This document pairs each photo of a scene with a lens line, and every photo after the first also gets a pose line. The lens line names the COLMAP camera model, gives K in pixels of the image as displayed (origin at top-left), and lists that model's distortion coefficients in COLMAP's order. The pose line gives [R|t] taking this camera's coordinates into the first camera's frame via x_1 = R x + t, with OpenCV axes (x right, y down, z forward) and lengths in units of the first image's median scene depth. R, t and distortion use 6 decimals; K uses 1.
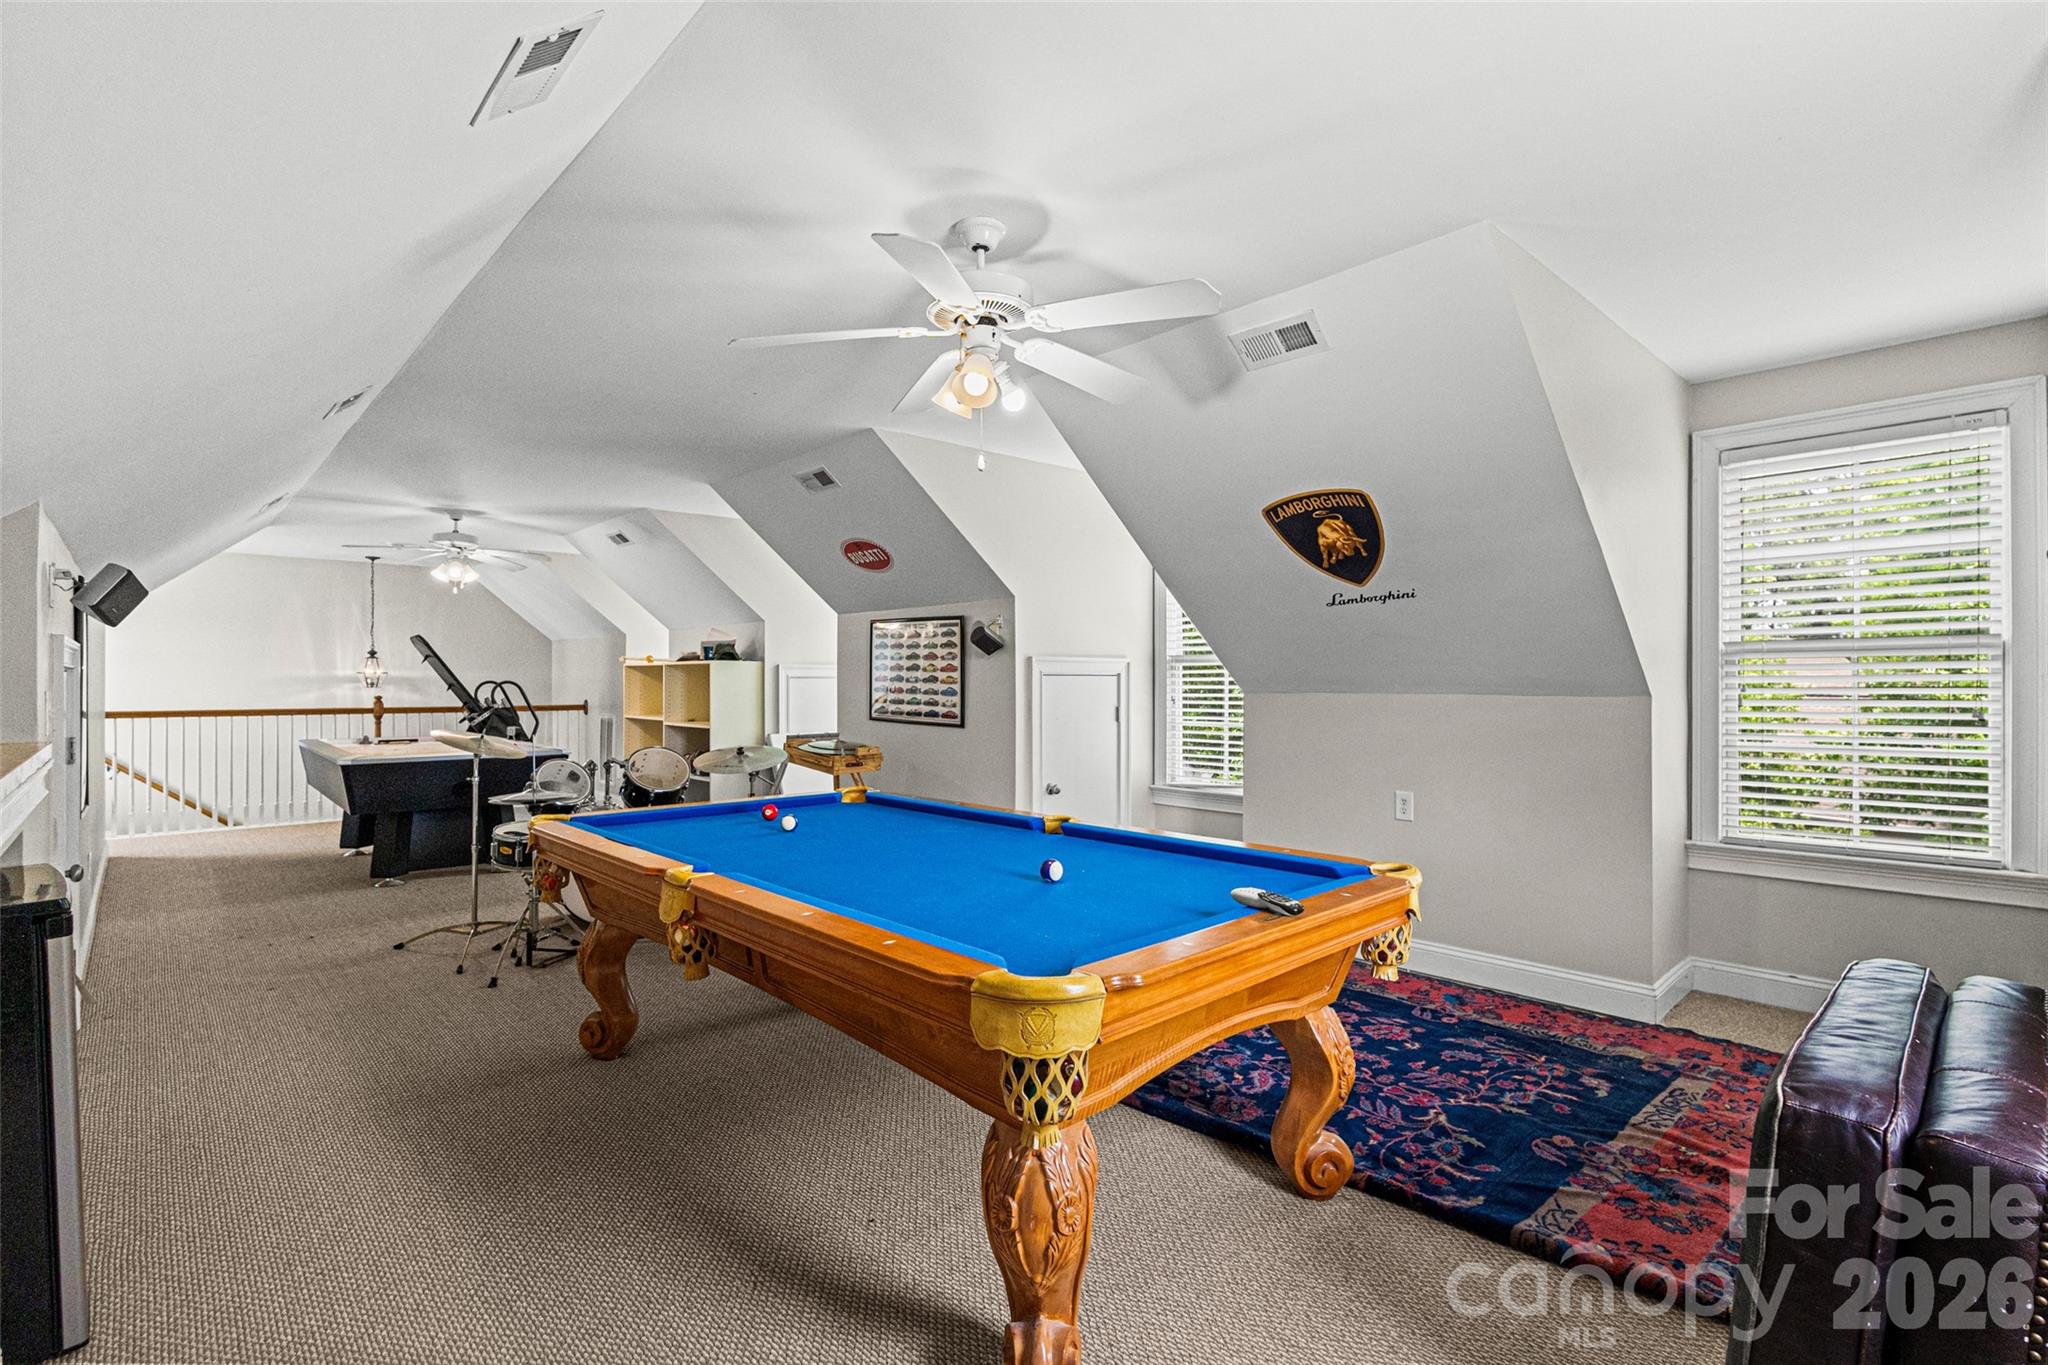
lens RADIAL K [[955.3, 0, 1012.2], [0, 955.3, 687.5], [0, 0, 1]] dist [-0.010209, 0.003803]
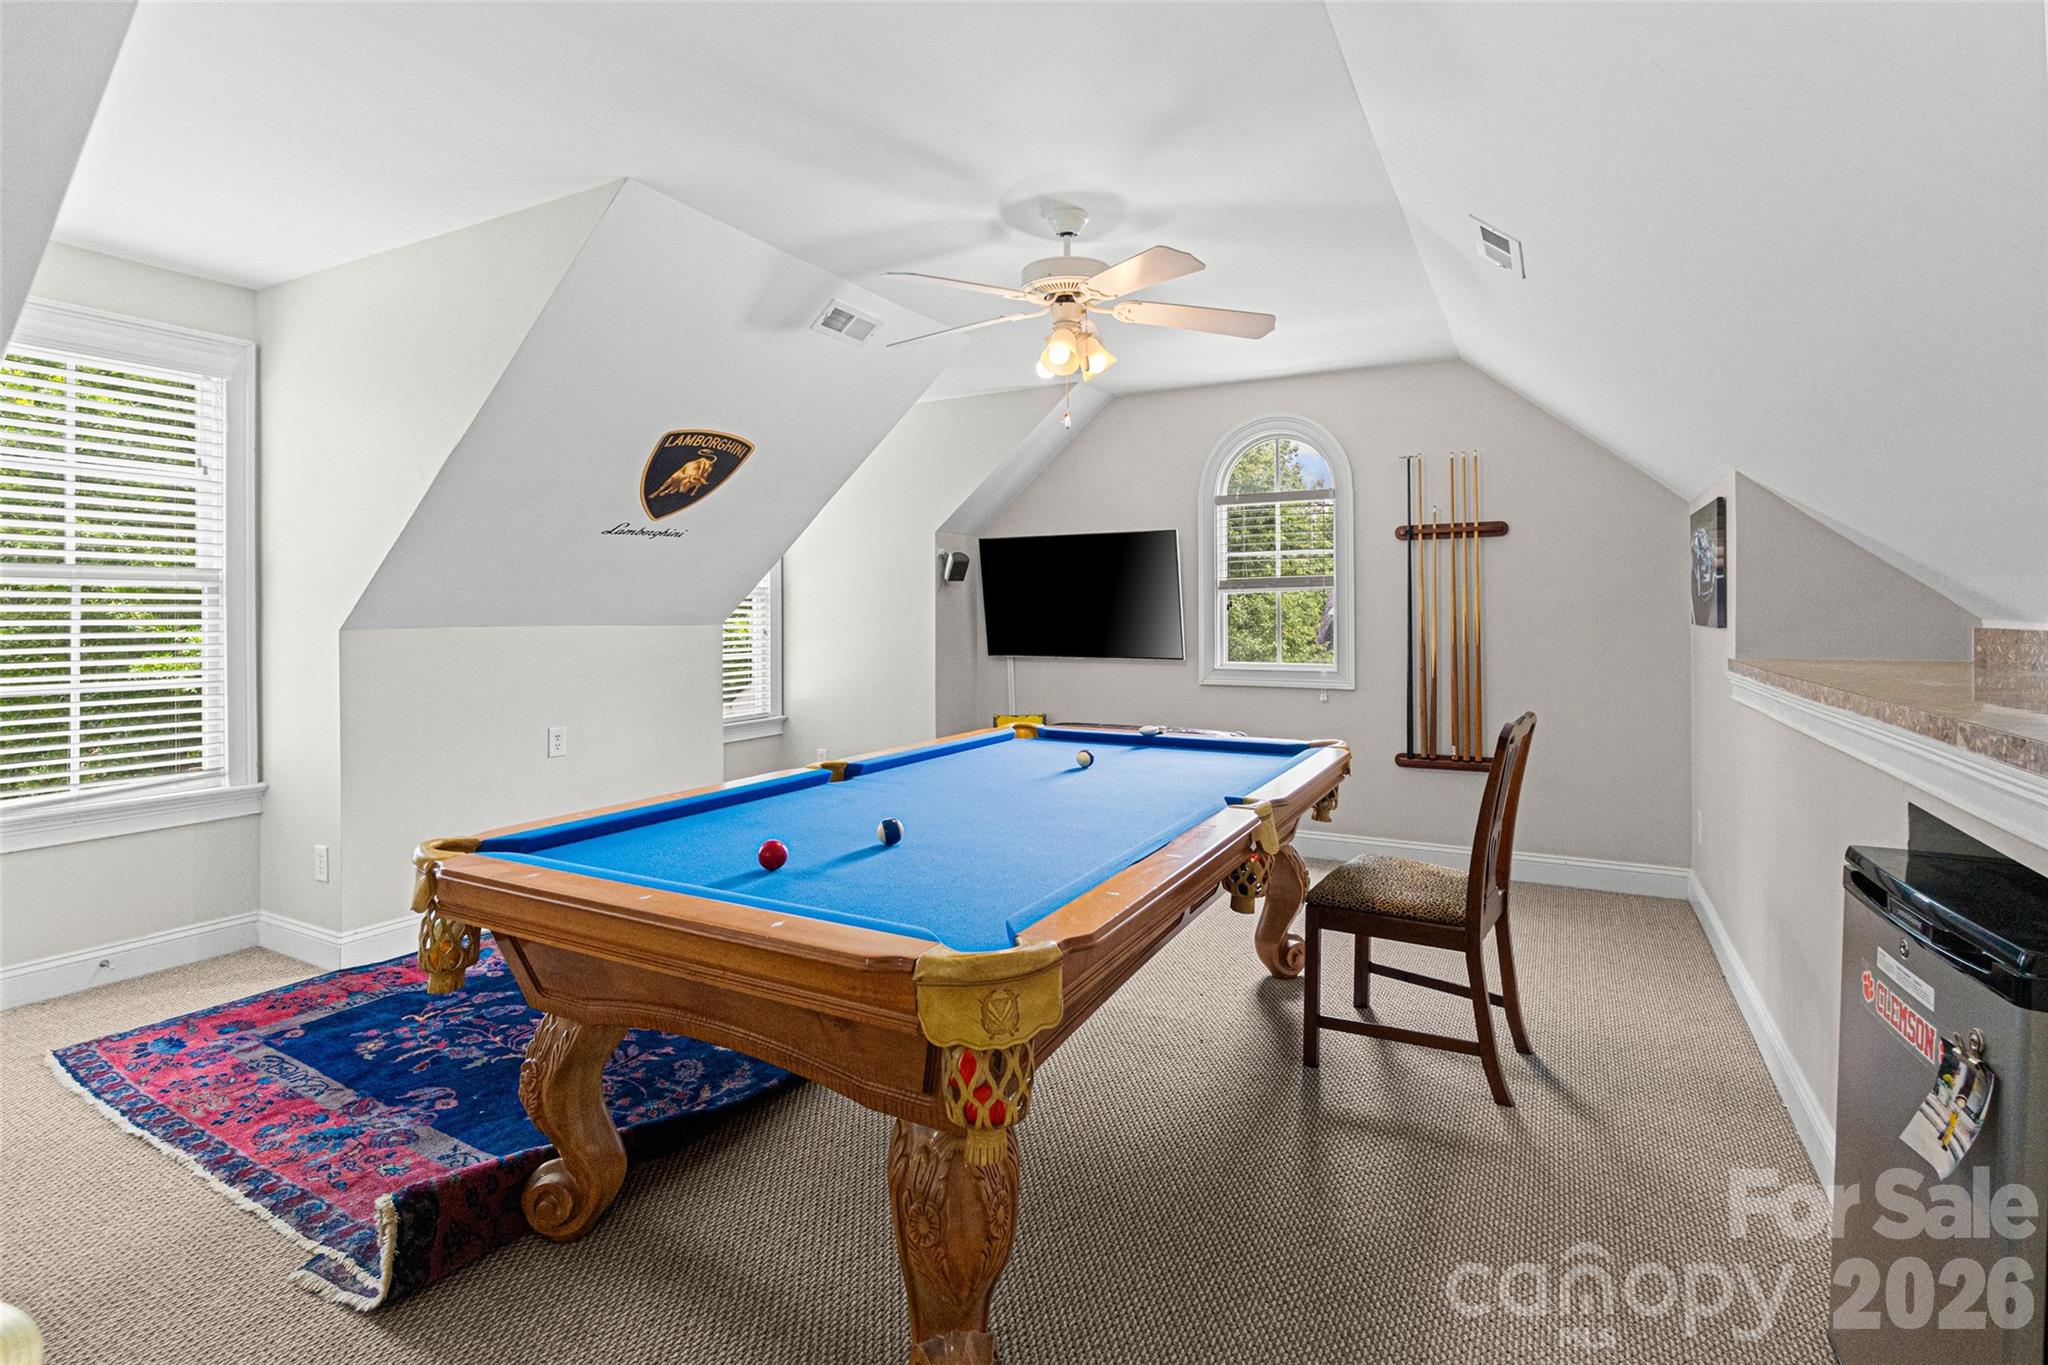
lens RADIAL K [[955.3, 0, 1026.1], [0, 955.3, 607.0], [0, 0, 1]] dist [-0.010209, 0.003803]
pose [[-0.304493, 0.000046, 0.952515, -0.528486], [0.002563, 0.999996, 0.000771, -0.009432], [-0.952511, 0.002676, -0.304492, 0.672021]]
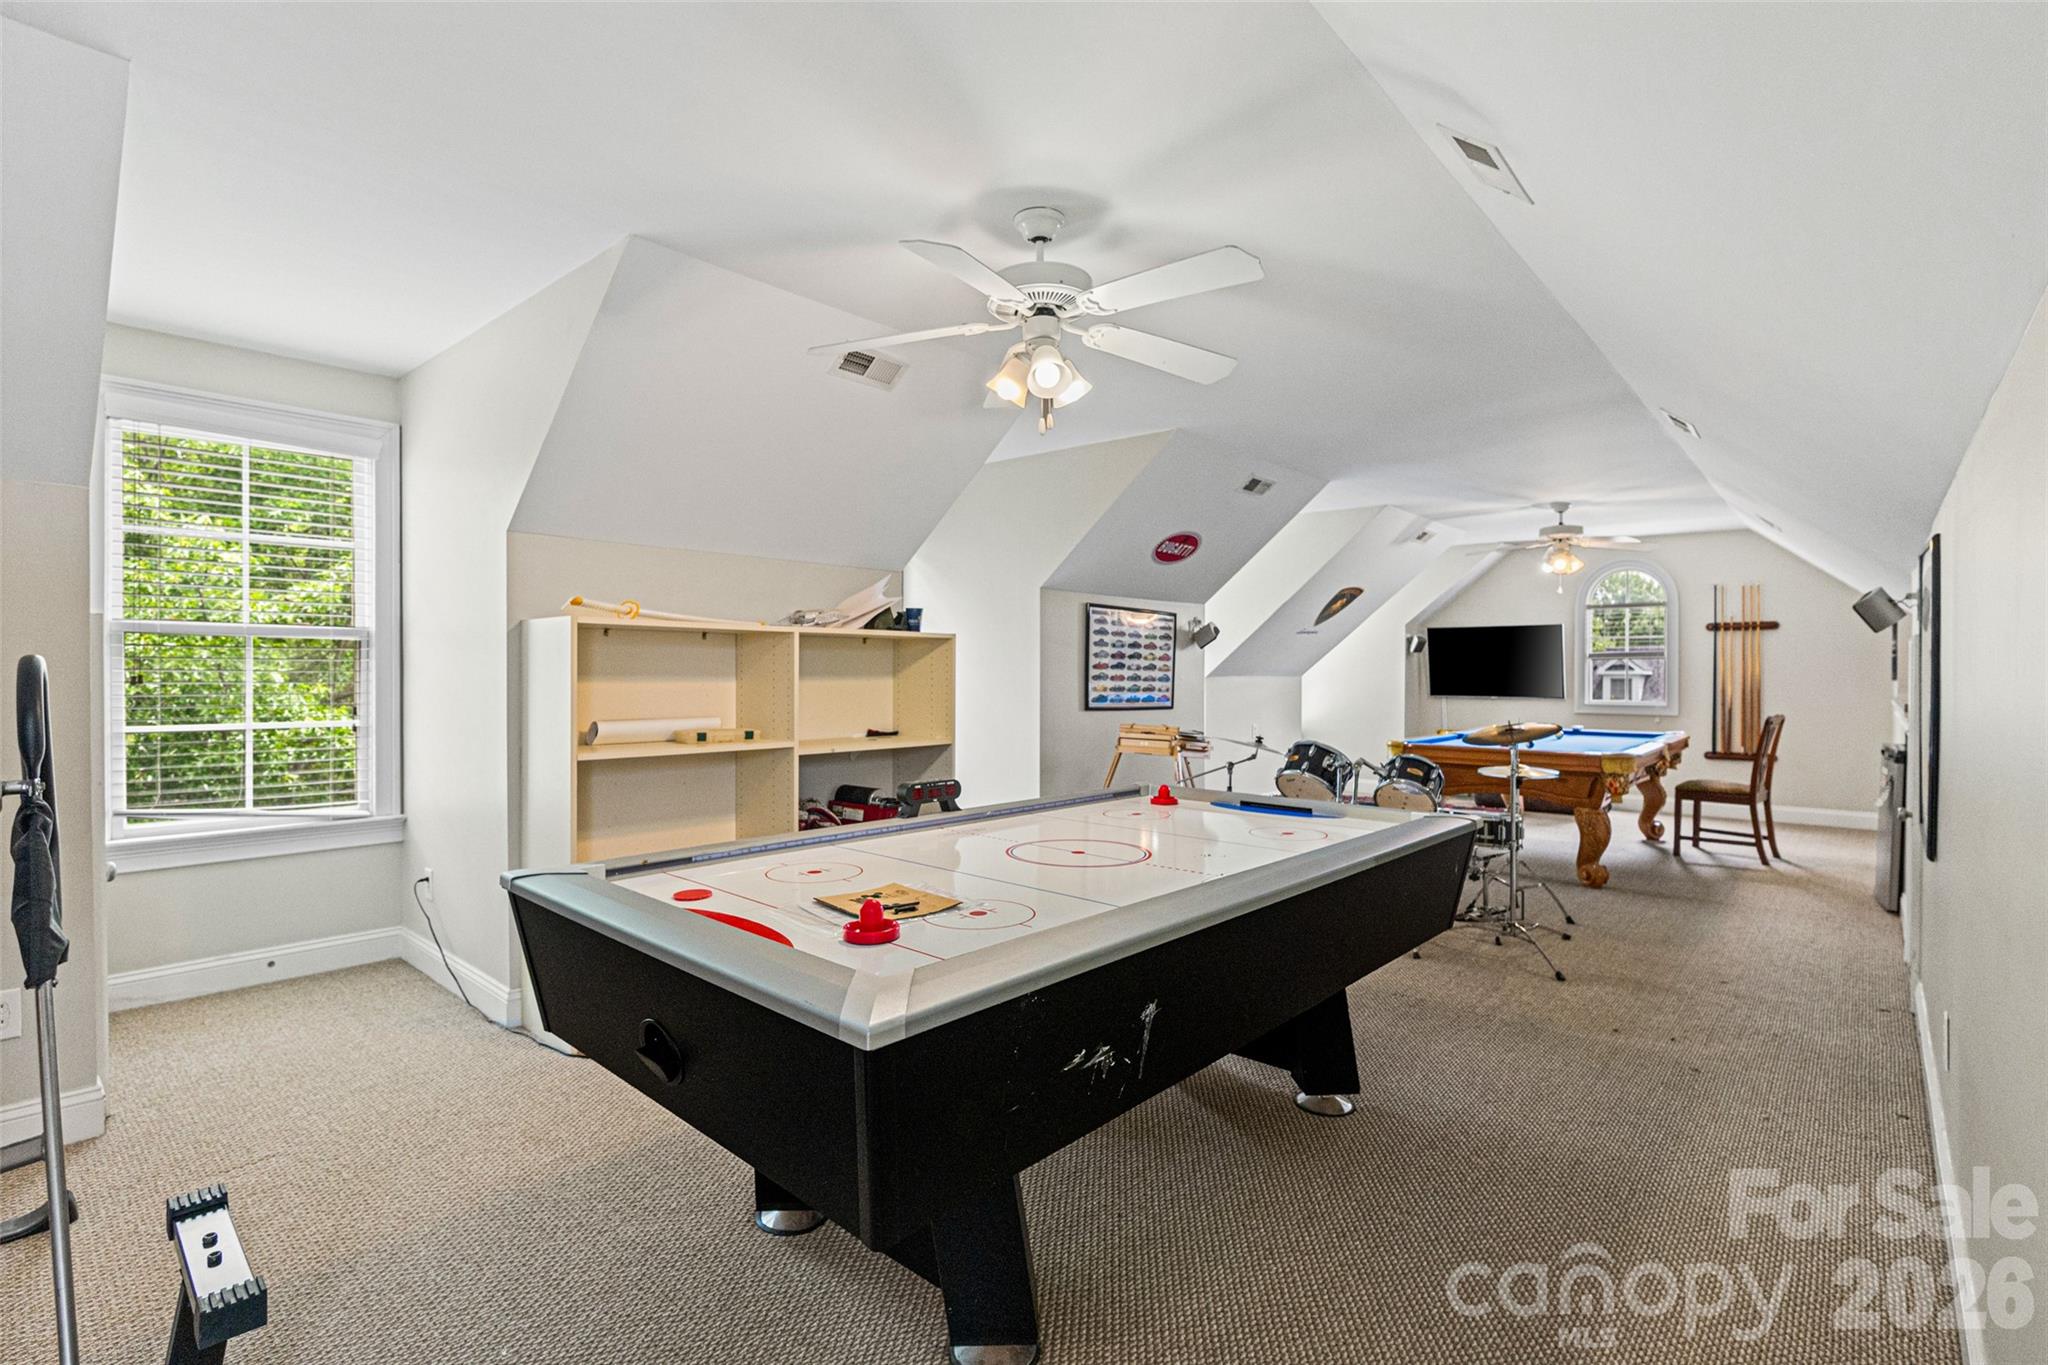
lens RADIAL K [[955.3, 0, 1008.0], [0, 955.3, 675.8], [0, 0, 1]] dist [-0.010209, 0.003803]
pose [[-0.076652, -0.008064, 0.997025, -1.153626], [-0.001874, 0.999967, 0.007944, -0.007137], [-0.997056, -0.001259, -0.076665, 1.241654]]
